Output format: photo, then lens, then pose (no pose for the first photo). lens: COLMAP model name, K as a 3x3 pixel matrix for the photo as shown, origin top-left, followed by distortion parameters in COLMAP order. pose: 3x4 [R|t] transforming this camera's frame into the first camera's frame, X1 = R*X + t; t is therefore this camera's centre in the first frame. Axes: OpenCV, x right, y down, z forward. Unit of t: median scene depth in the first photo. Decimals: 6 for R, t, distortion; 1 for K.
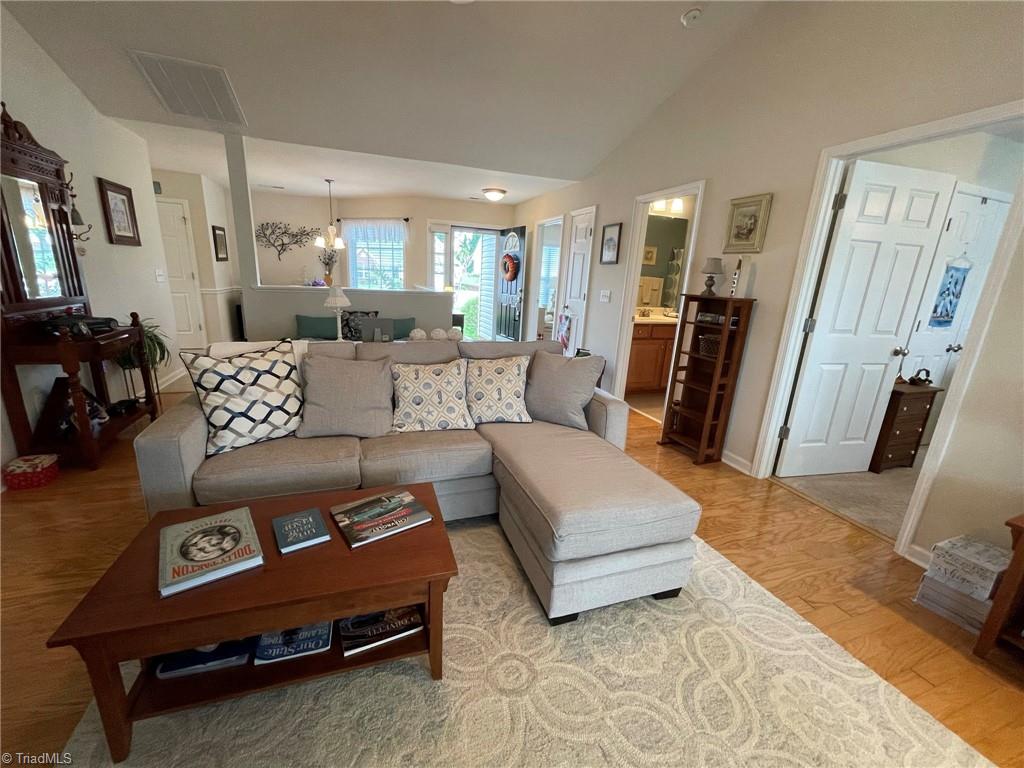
lens RADIAL K [[414.6, 0, 511.5], [0, 414.6, 386.7], [0, 0, 1]] dist [-0.003468, 0.001128]
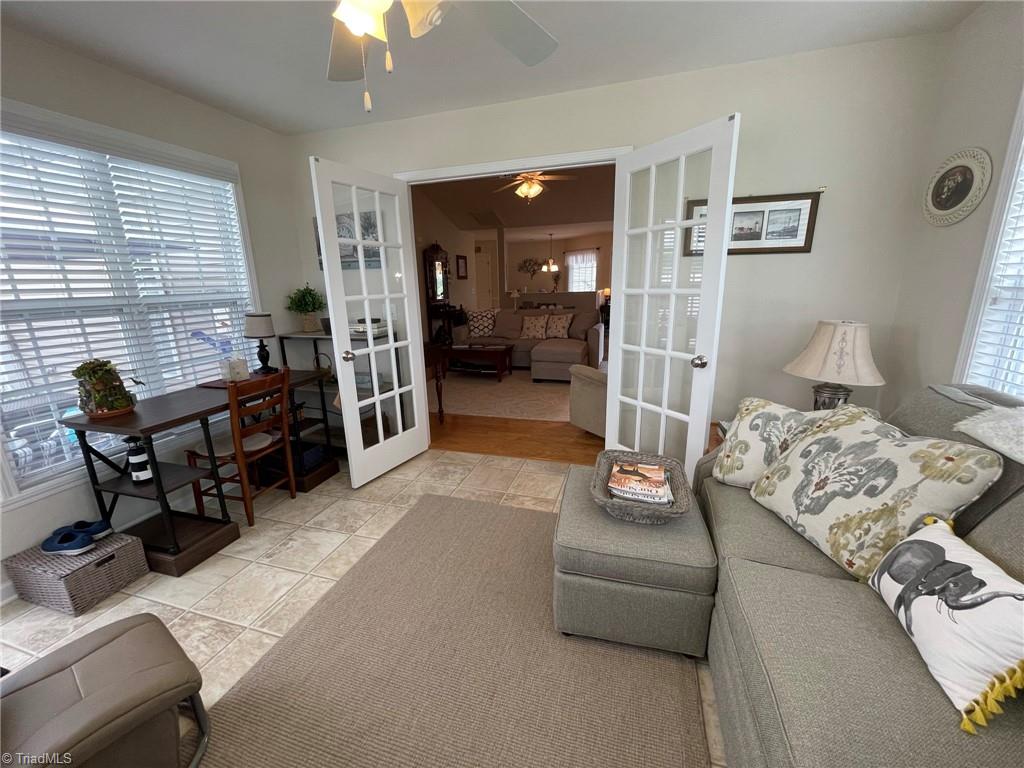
lens RADIAL K [[414.6, 0, 509.0], [0, 414.6, 386.4], [0, 0, 1]] dist [-0.003468, 0.001128]
pose [[0.793017, 0.082787, -0.603548, 1.225924], [-0.097078, 0.995236, 0.008962, 0.361346], [0.601415, 0.051484, 0.797276, -1.140948]]
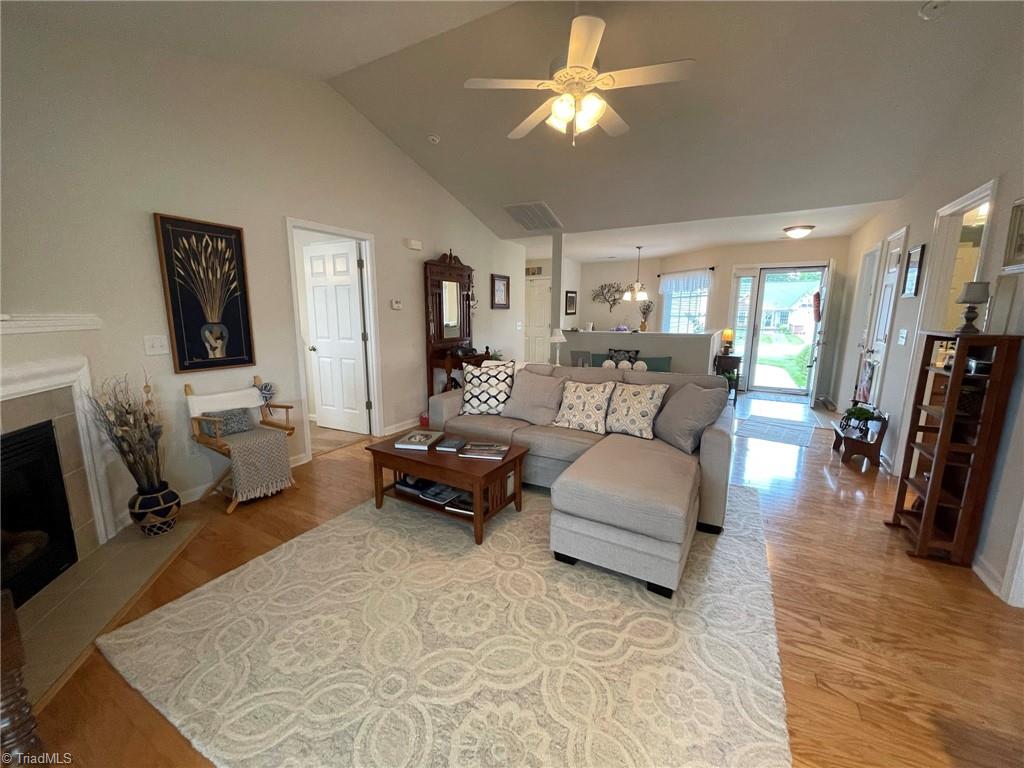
lens RADIAL K [[414.6, 0, 505.7], [0, 414.6, 384.2], [0, 0, 1]] dist [-0.003468, 0.001128]
pose [[0.640911, 0.081431, -0.763284, 0.613878], [-0.169985, 0.984726, -0.037677, 0.042836], [0.748558, 0.153895, 0.644963, -0.079827]]
